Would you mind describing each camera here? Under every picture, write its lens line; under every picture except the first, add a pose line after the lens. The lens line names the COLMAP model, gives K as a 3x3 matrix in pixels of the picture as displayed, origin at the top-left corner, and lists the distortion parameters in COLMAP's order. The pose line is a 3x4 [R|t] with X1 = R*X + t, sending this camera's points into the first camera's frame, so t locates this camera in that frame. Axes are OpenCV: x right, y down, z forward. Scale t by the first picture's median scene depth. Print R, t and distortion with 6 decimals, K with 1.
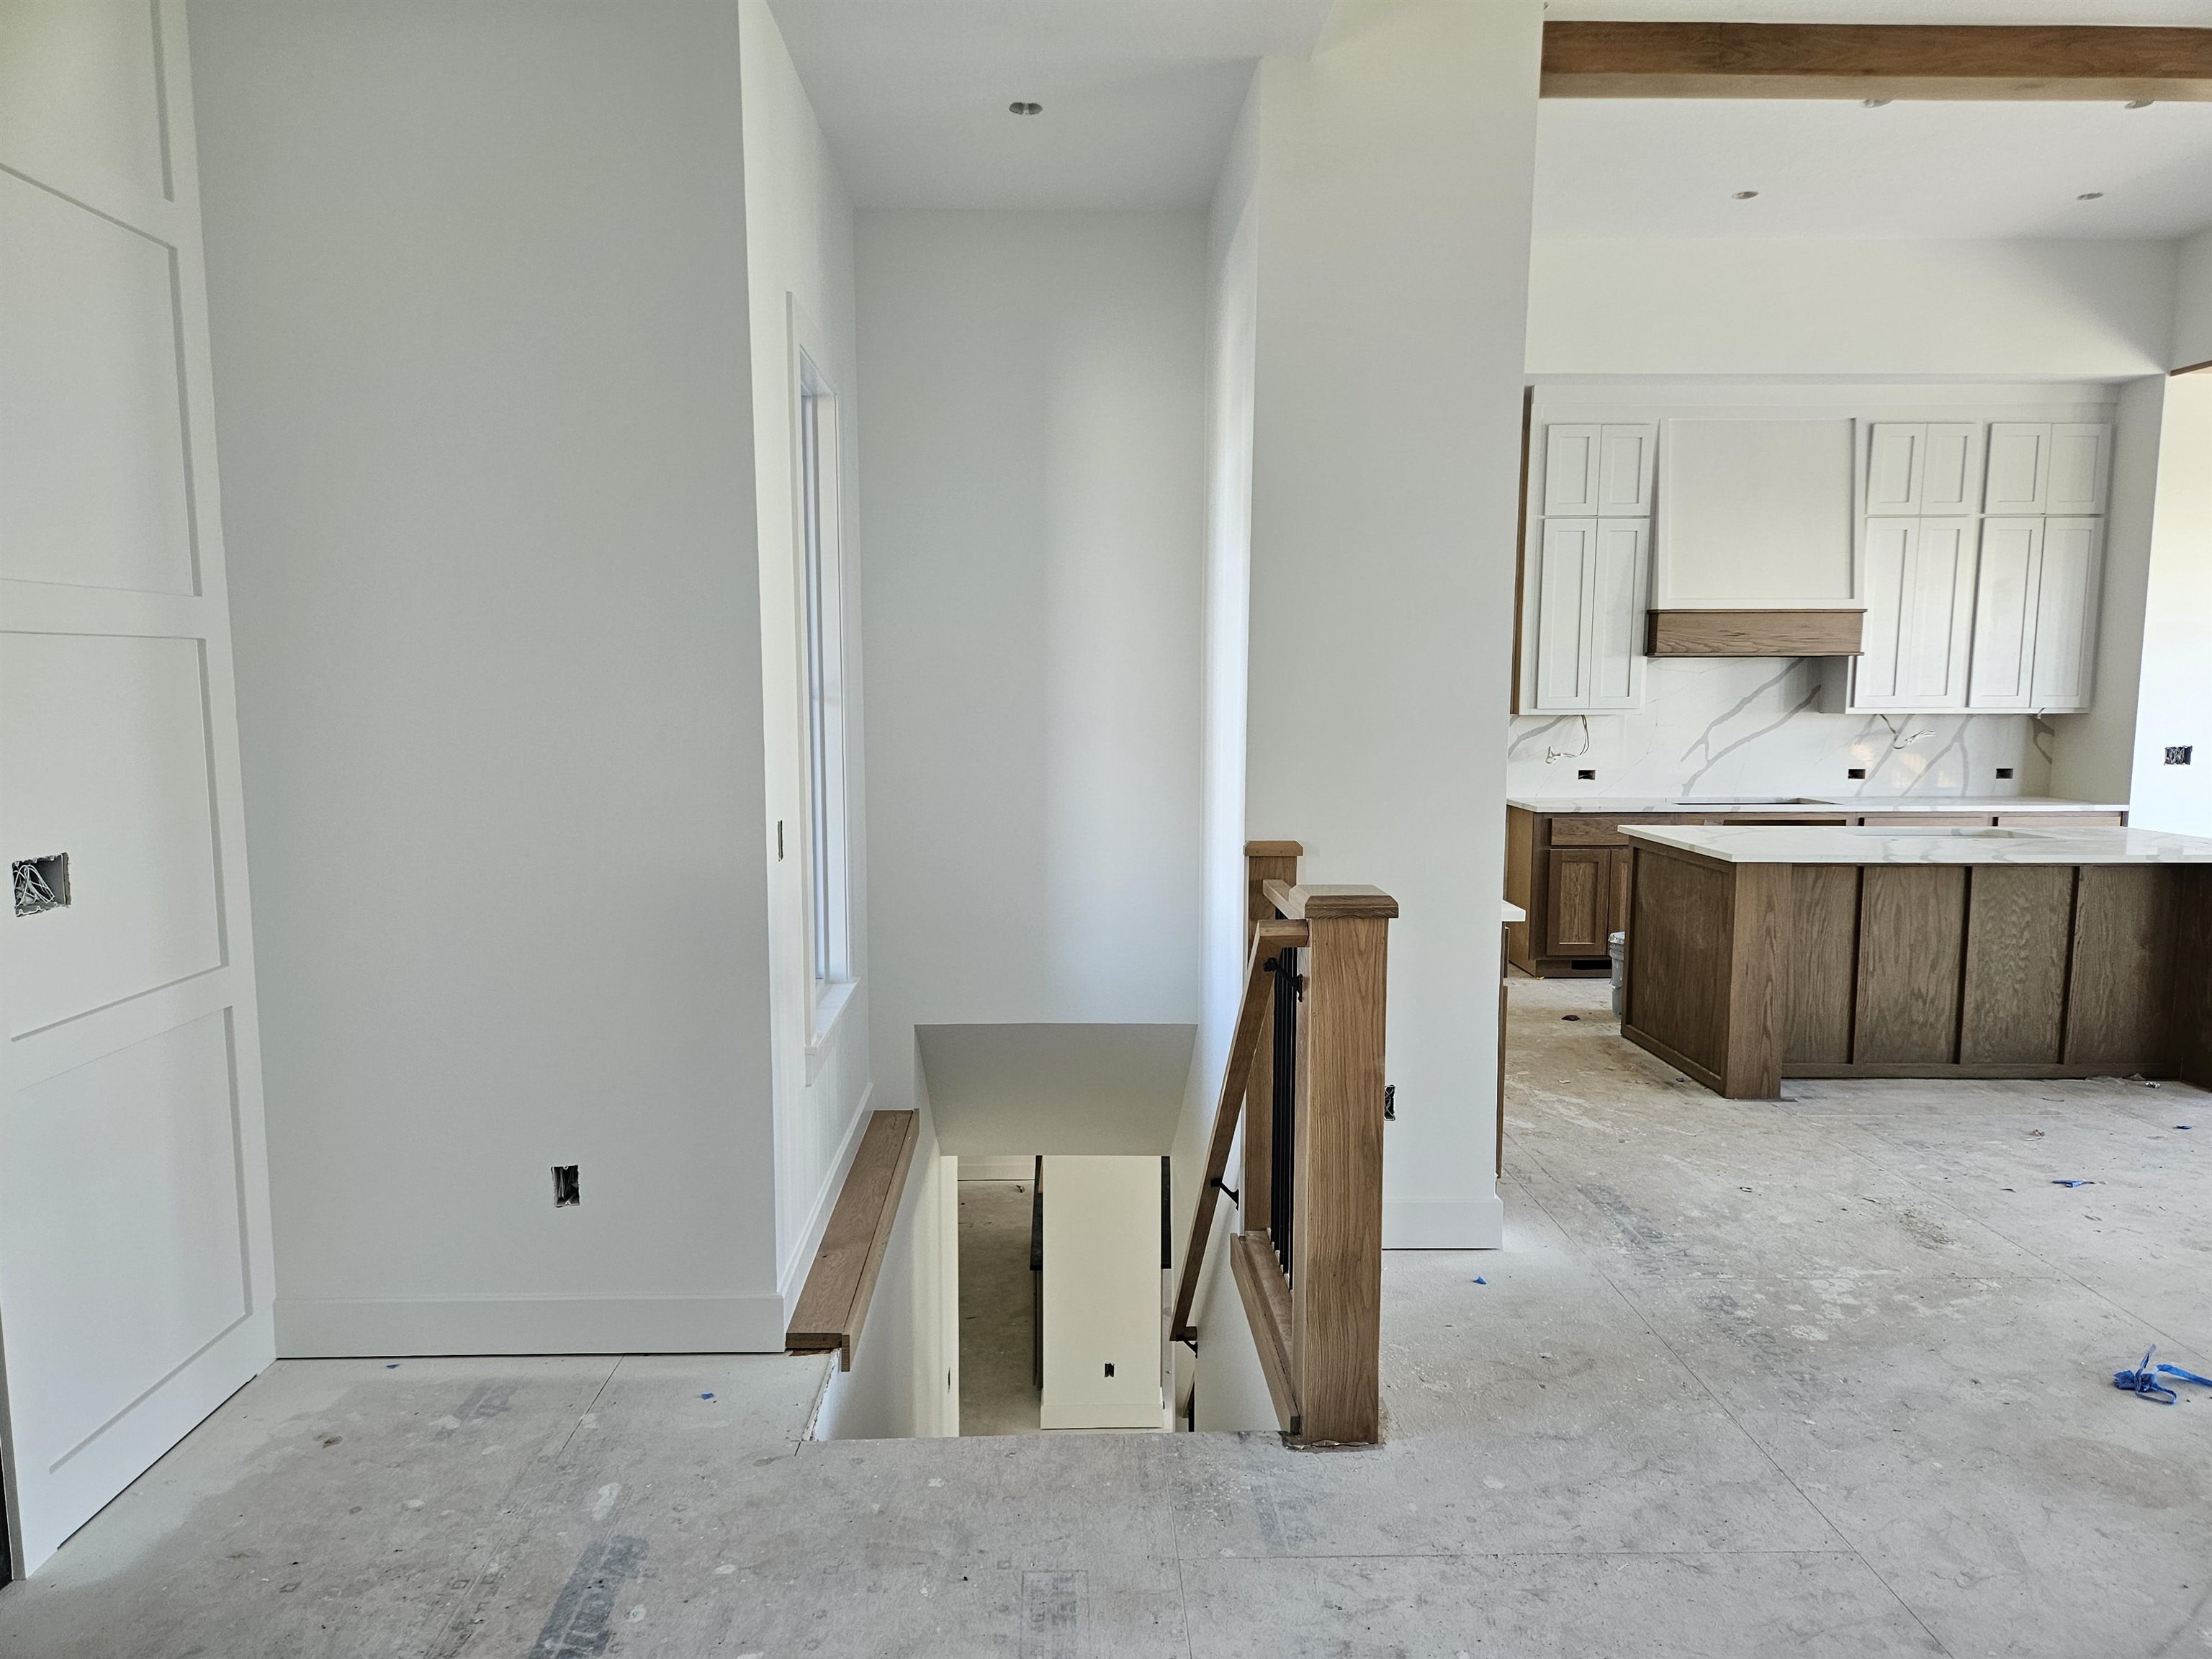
lens RADIAL K [[1496.9, 0, 1105.2], [0, 1496.9, 845.7], [0, 0, 1]] dist [0.078507, -0.064505]
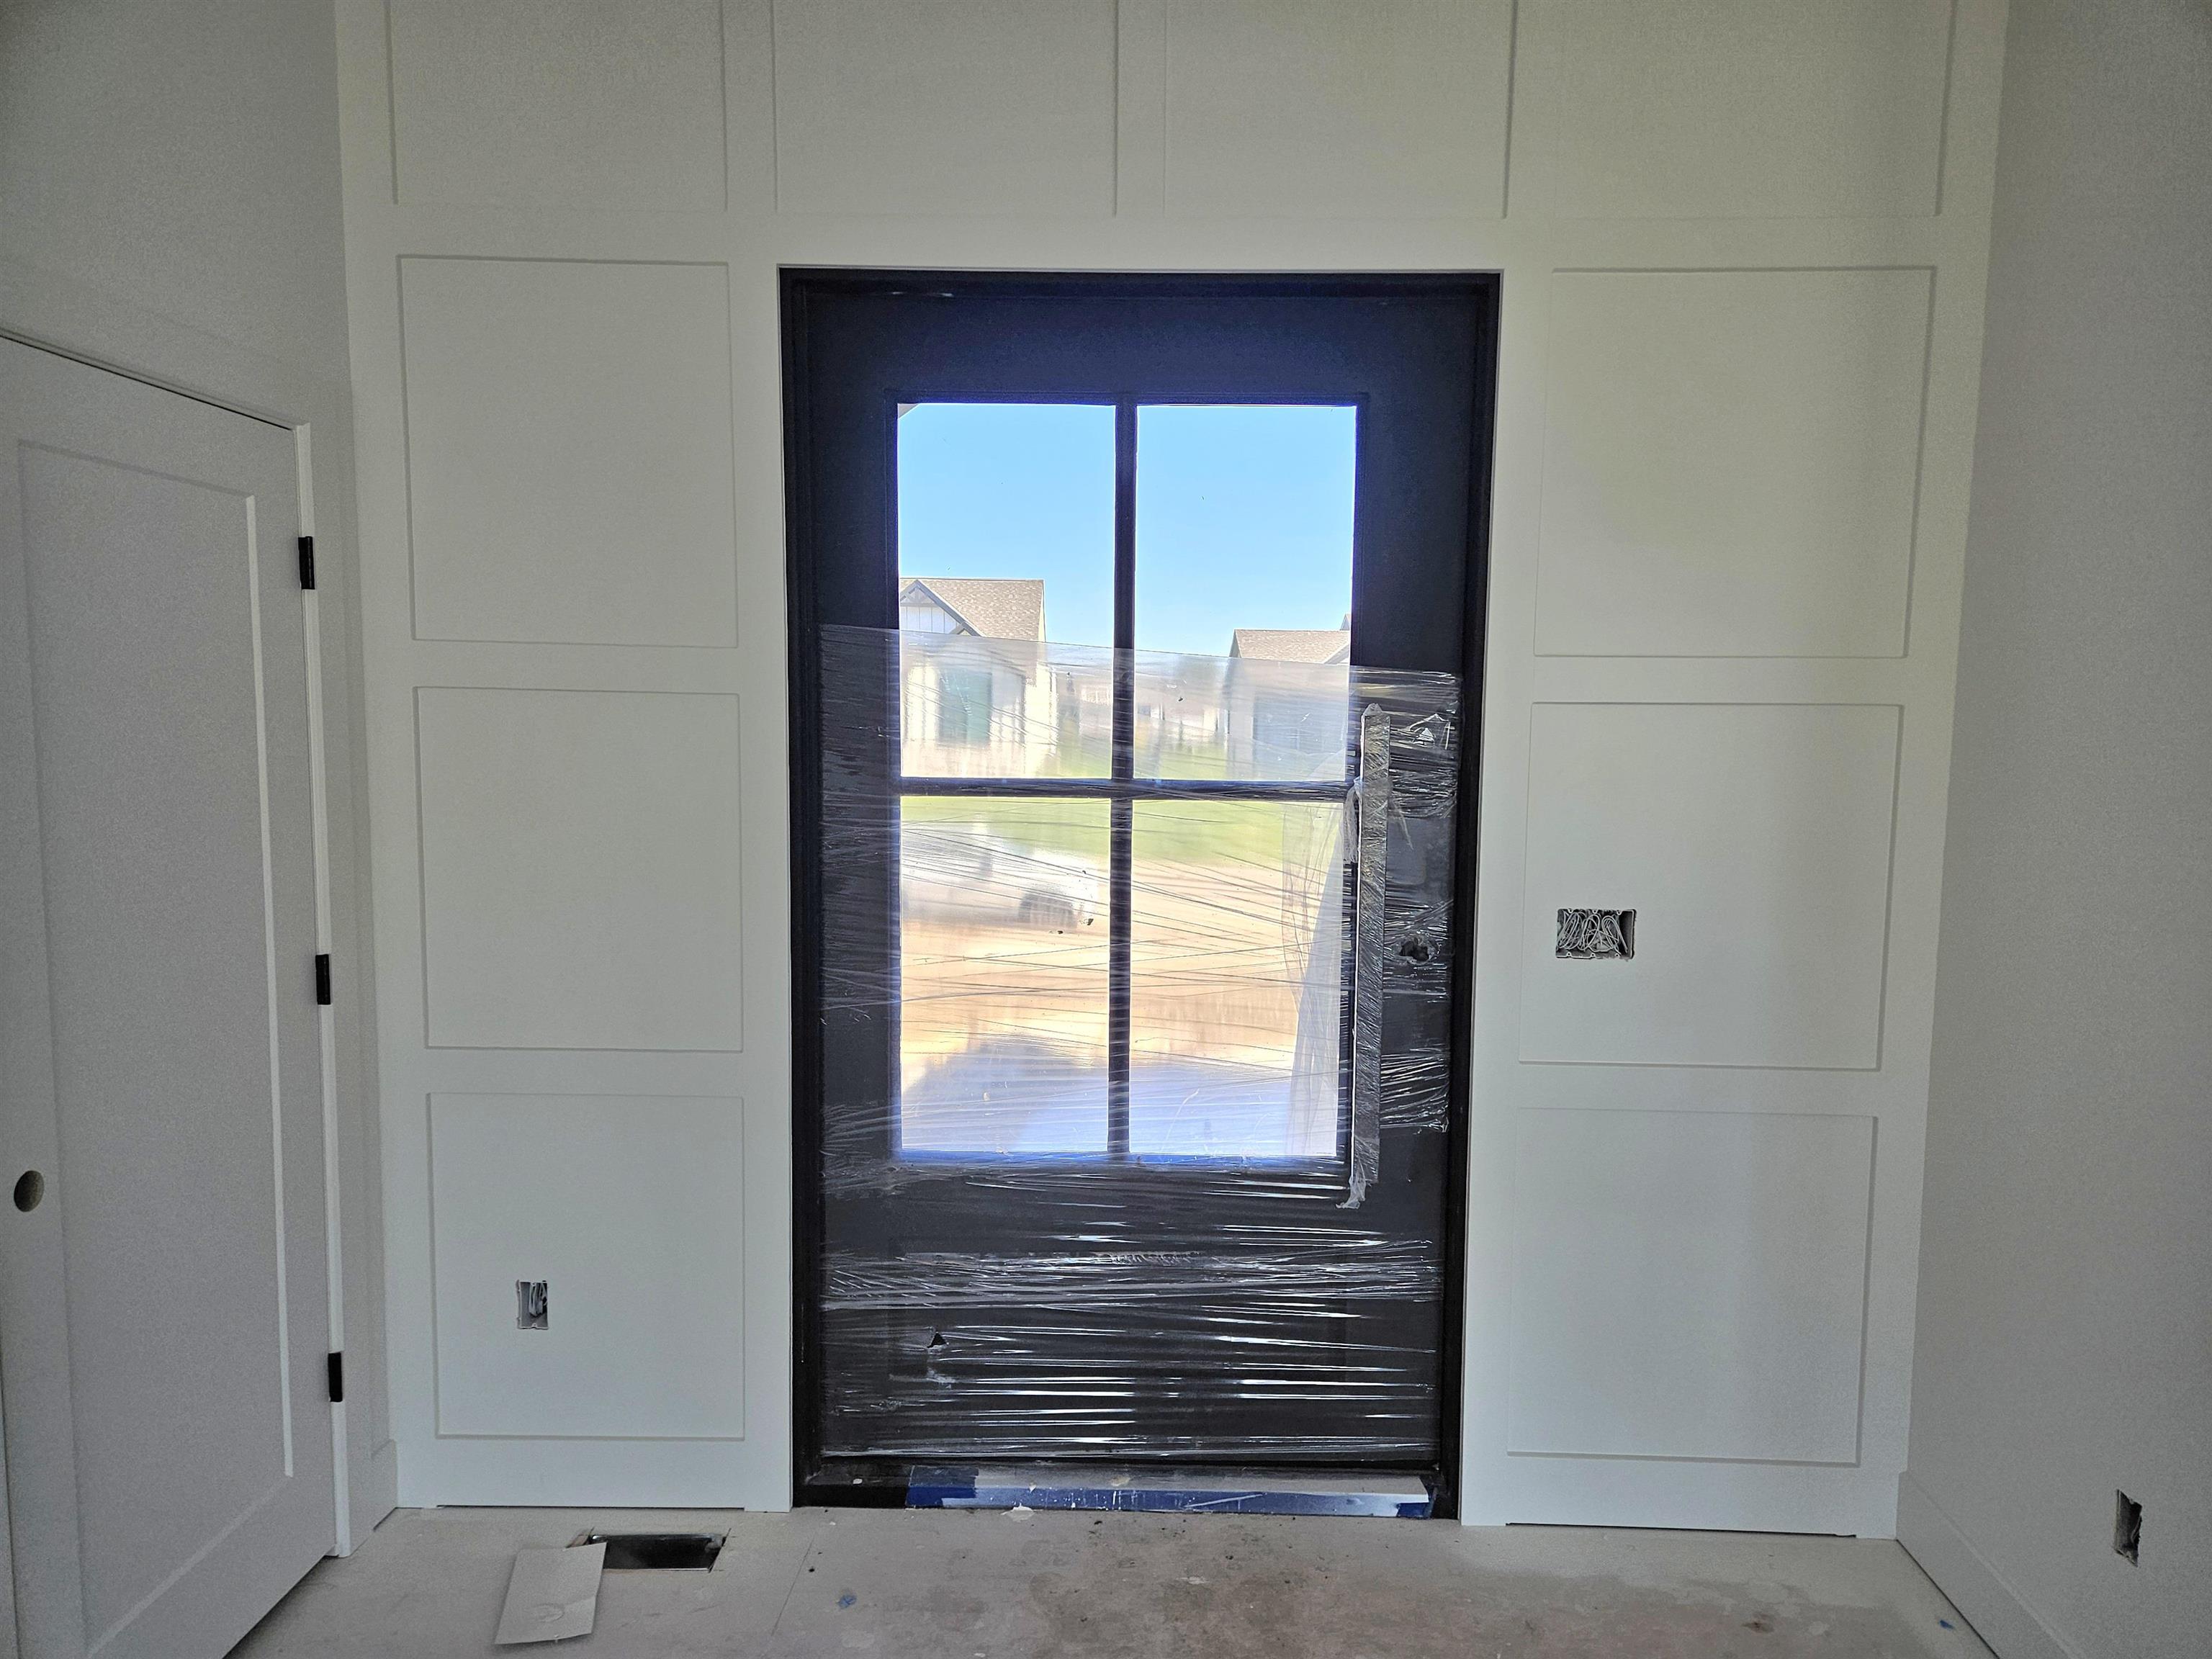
lens RADIAL K [[1478.2, 0, 1129.0], [0, 1478.2, 855.9], [0, 0, 1]] dist [0.069323, -0.063617]
pose [[-0.051541, 0.093120, -0.994320, 0.162540], [-0.125777, 0.987110, 0.098965, -0.040330], [0.990719, 0.130163, -0.039164, 0.323346]]
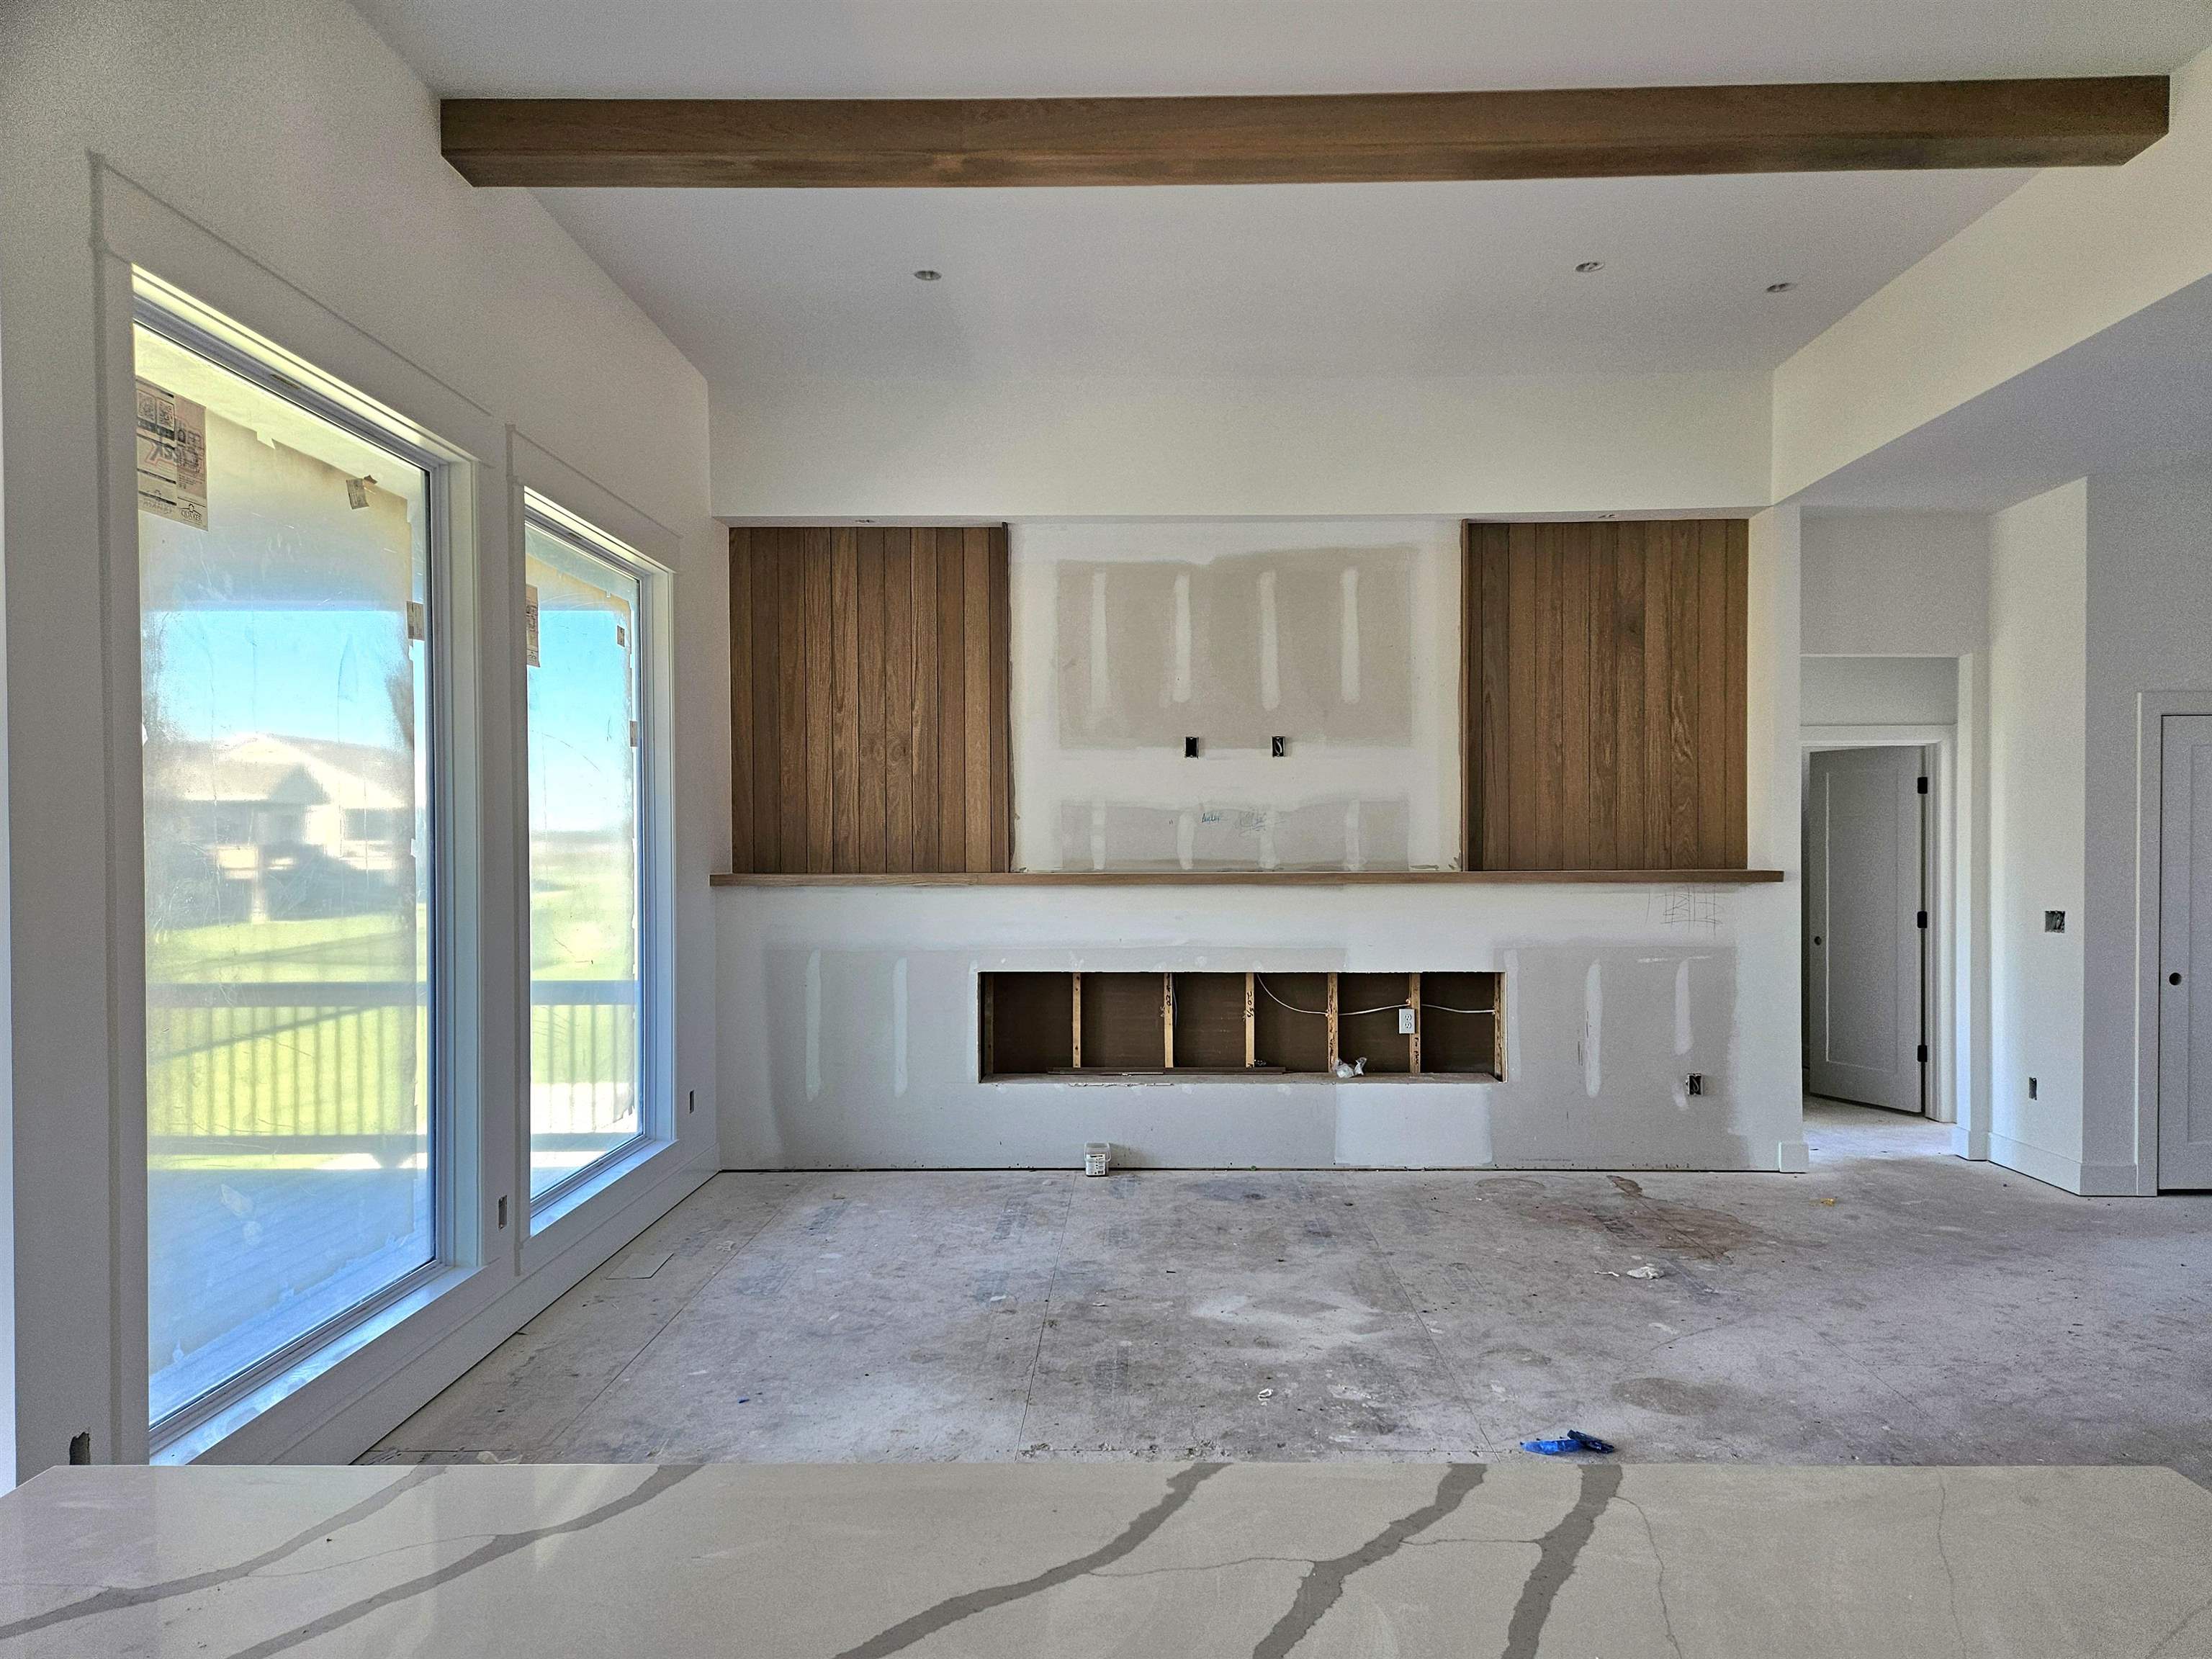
lens RADIAL K [[1489.1, 0, 1129.0], [0, 1489.1, 847.9], [0, 0, 1]] dist [0.075446, -0.066102]
pose [[-0.999079, 0.002180, 0.042856, 0.549976], [0.007371, 0.992585, 0.121329, -0.132737], [-0.042274, 0.121533, -0.991687, 1.178976]]
